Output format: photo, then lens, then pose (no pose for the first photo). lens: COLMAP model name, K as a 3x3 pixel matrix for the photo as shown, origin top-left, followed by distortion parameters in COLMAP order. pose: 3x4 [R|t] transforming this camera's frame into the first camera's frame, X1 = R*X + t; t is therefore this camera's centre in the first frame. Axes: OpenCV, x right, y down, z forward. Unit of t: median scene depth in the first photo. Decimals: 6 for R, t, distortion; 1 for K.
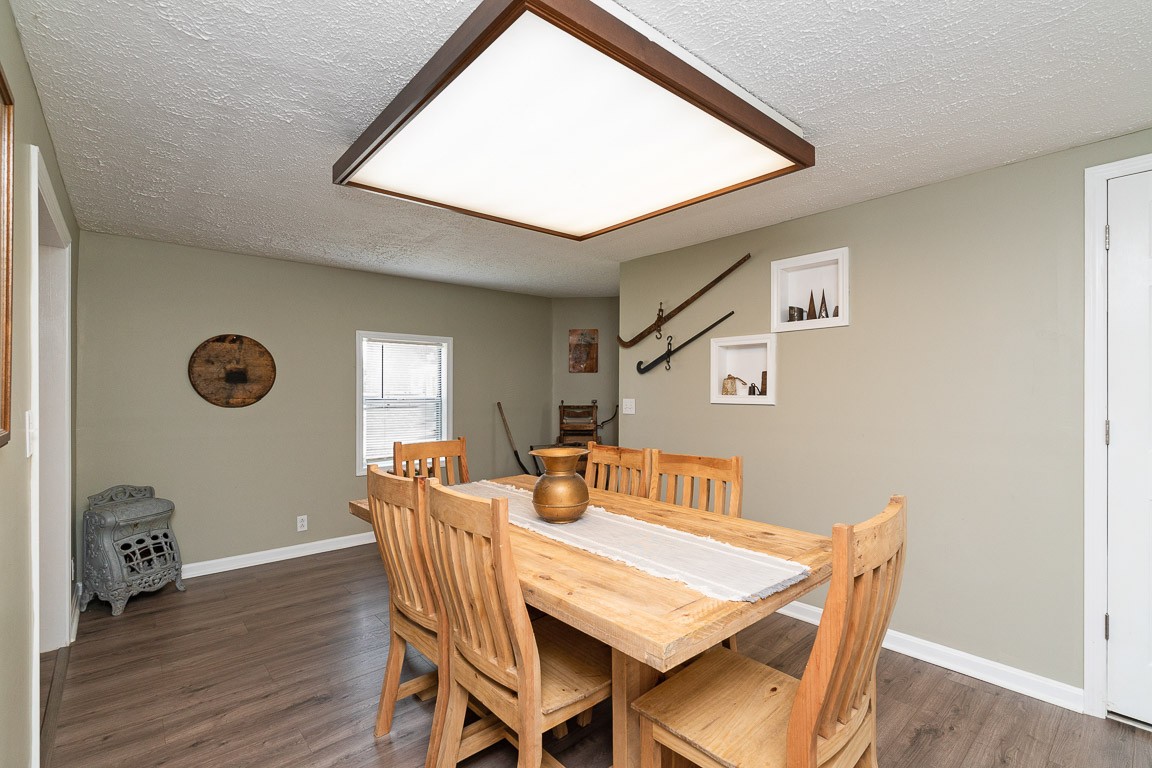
lens RADIAL K [[533.0, 0, 571.4], [0, 533.0, 386.3], [0, 0, 1]] dist [-0.010128, 0.000247]
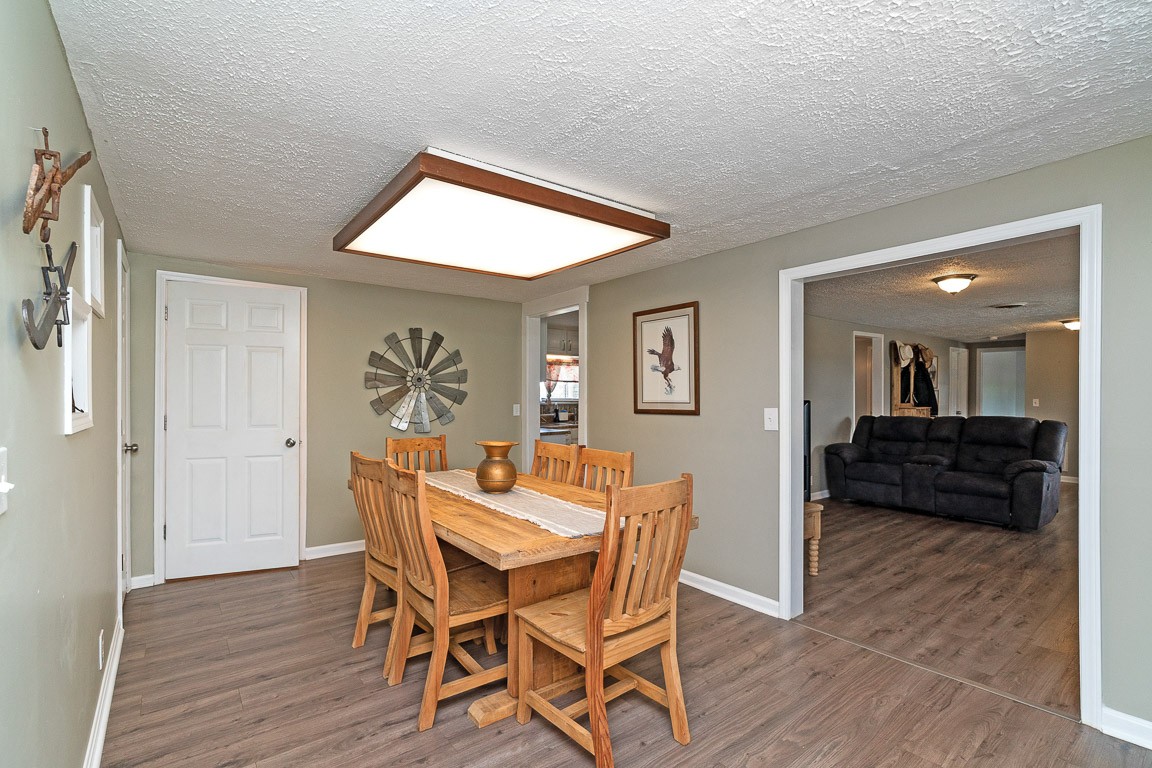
lens RADIAL K [[523.4, 0, 575.8], [0, 523.4, 398.1], [0, 0, 1]] dist [-0.010505, 0.000675]
pose [[-0.998265, 0.000135, 0.058877, -0.175146], [0.000064, 0.999999, -0.001203, 0.005320], [-0.058877, -0.001197, -0.998265, 1.338228]]
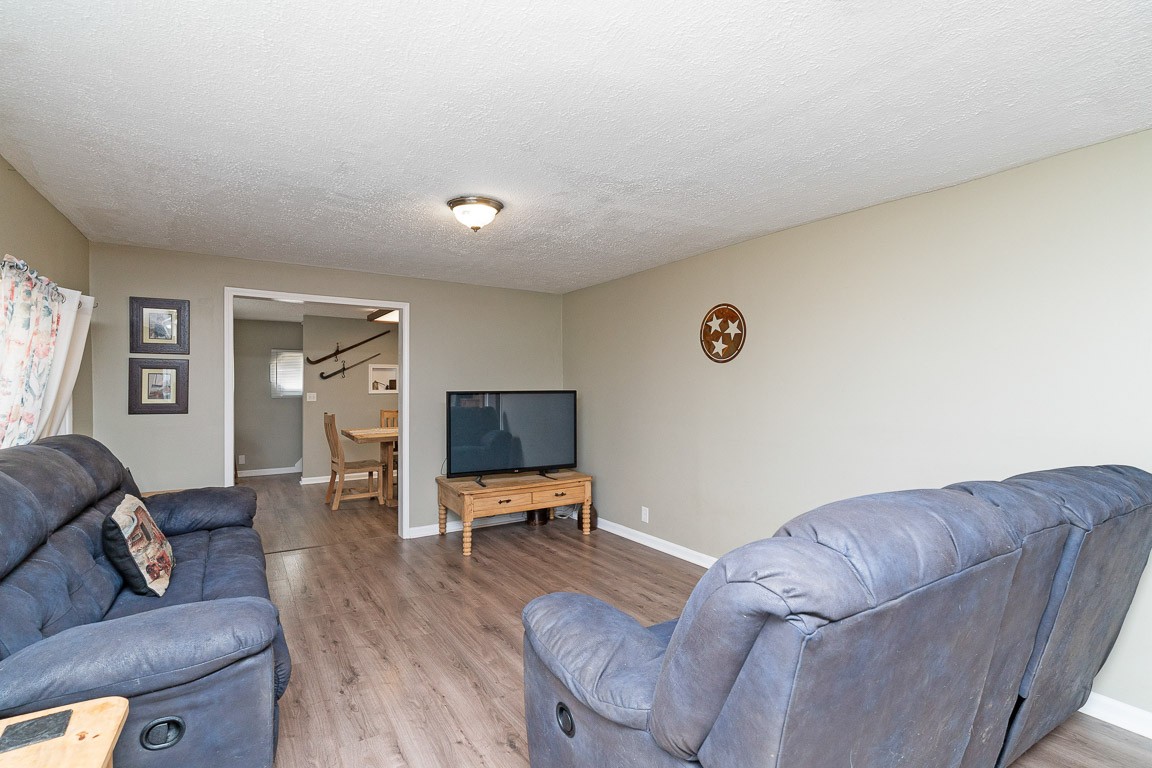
lens RADIAL K [[539.0, 0, 576.6], [0, 539.0, 392.8], [0, 0, 1]] dist [-0.015345, 0.000306]
pose [[0.146778, -0.016897, 0.989025, -1.728402], [-0.004023, 0.999836, 0.017679, -0.013094], [-0.989161, -0.006573, 0.146686, -0.167932]]
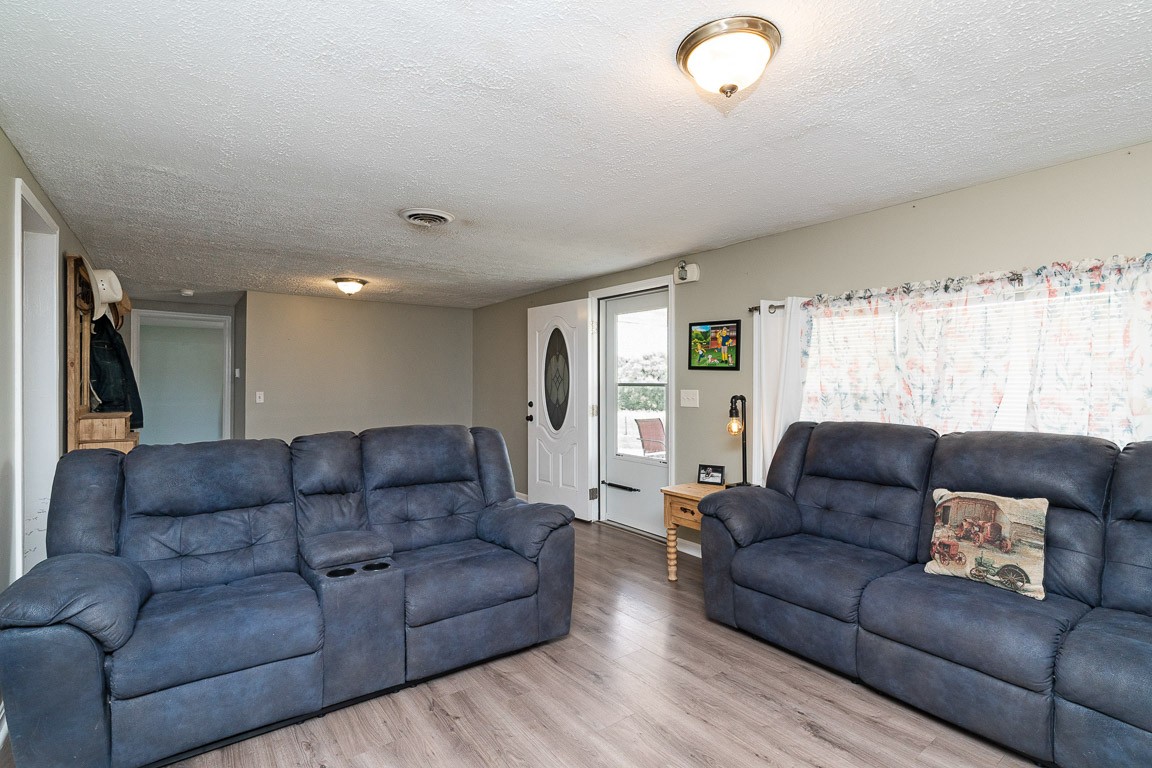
lens RADIAL K [[539.0, 0, 576.6], [0, 539.0, 392.8], [0, 0, 1]] dist [-0.015345, 0.000306]
pose [[-0.078433, 0.013760, -0.996824, -0.538858], [0.008932, 0.999874, 0.013099, -0.003243], [0.996879, -0.007877, -0.078546, 0.006090]]
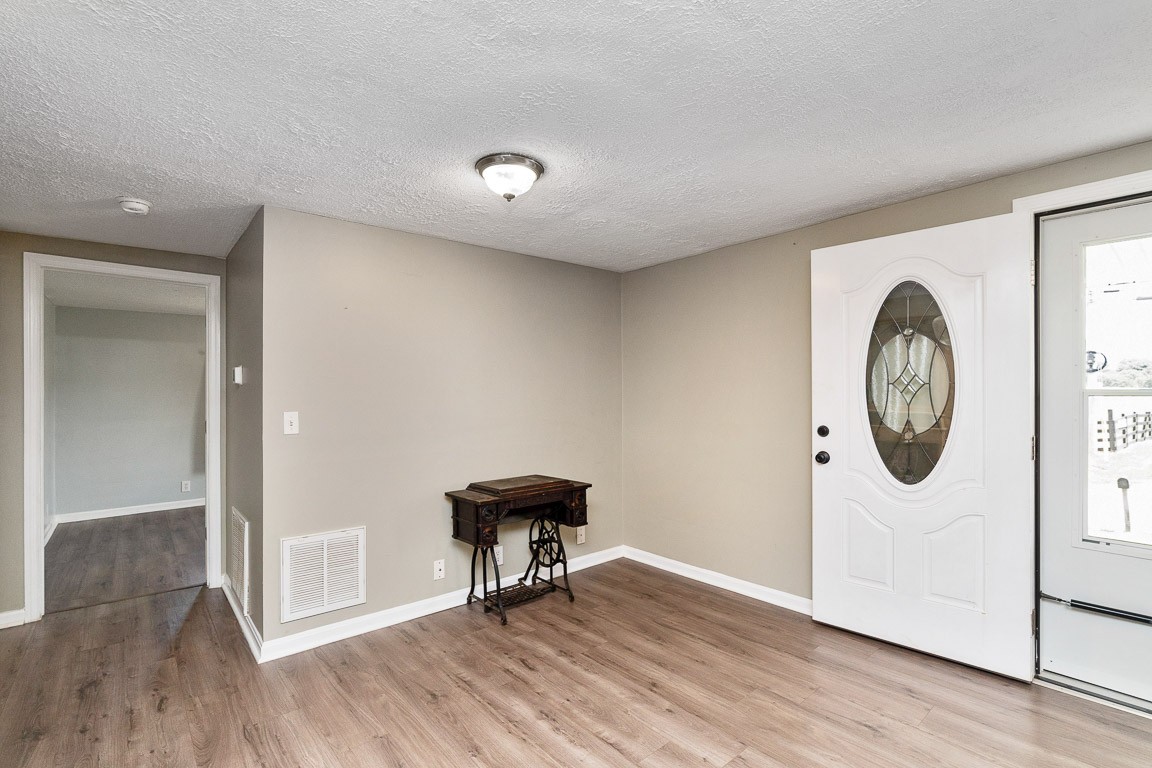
lens RADIAL K [[523.4, 0, 575.8], [0, 523.4, 398.1], [0, 0, 1]] dist [-0.010505, 0.000675]
pose [[-0.022371, 0.012406, -0.999673, -1.296478], [0.015108, 0.999813, 0.012069, -0.016944], [0.999636, -0.014833, -0.022554, -0.620947]]
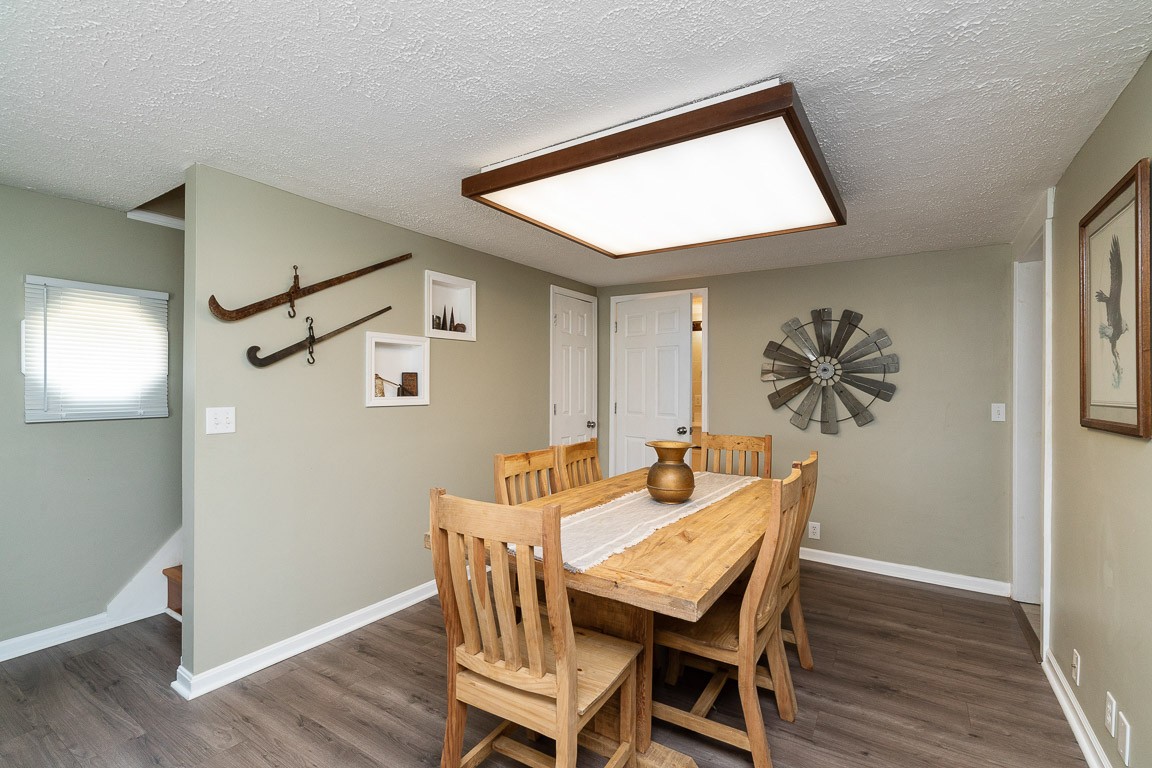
lens RADIAL K [[539.0, 0, 576.6], [0, 539.0, 392.8], [0, 0, 1]] dist [-0.015345, 0.000306]
pose [[-0.265648, -0.007026, 0.964044, -0.631939], [-0.007345, 0.999959, 0.005263, 0.002378], [-0.964042, -0.005683, -0.265689, 0.864941]]
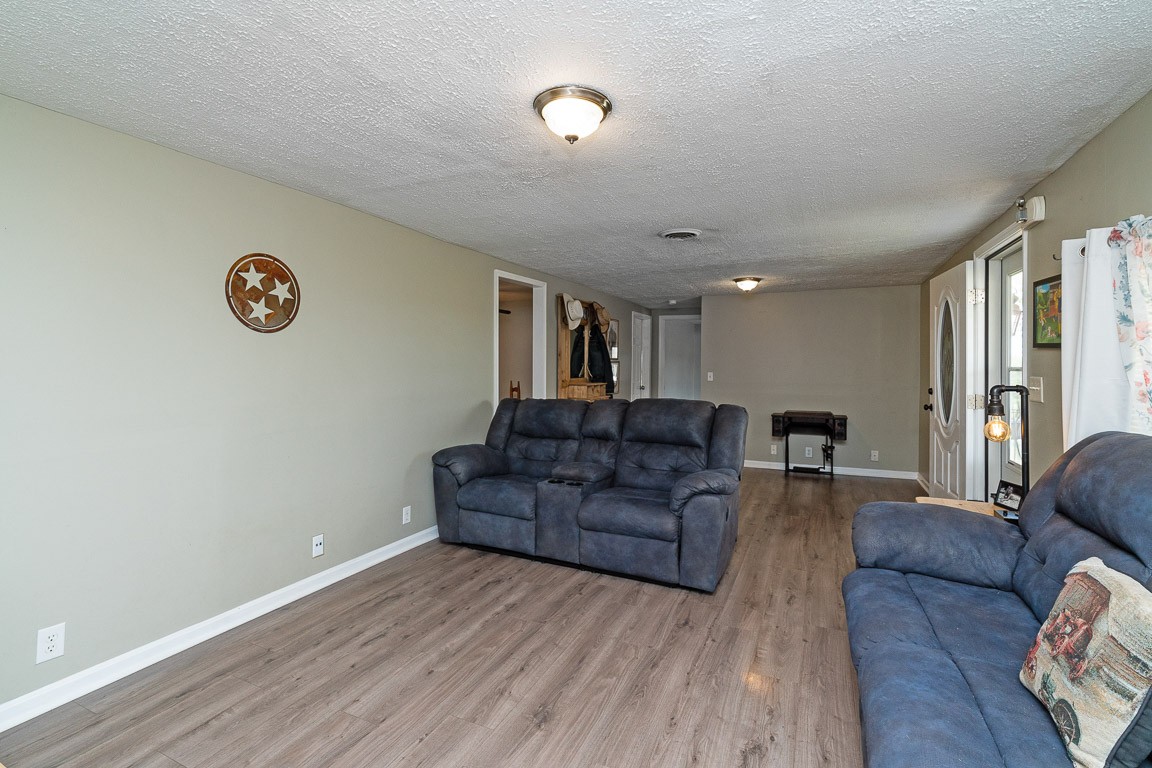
lens RADIAL K [[524.7, 0, 578.2], [0, 524.7, 376.6], [0, 0, 1]] dist [-0.012082, 0.000741]
pose [[-0.912441, 0.002165, -0.409202, -0.759221], [-0.002910, 0.999926, 0.011780, -0.000348], [0.409197, 0.011940, -0.912368, 0.586031]]
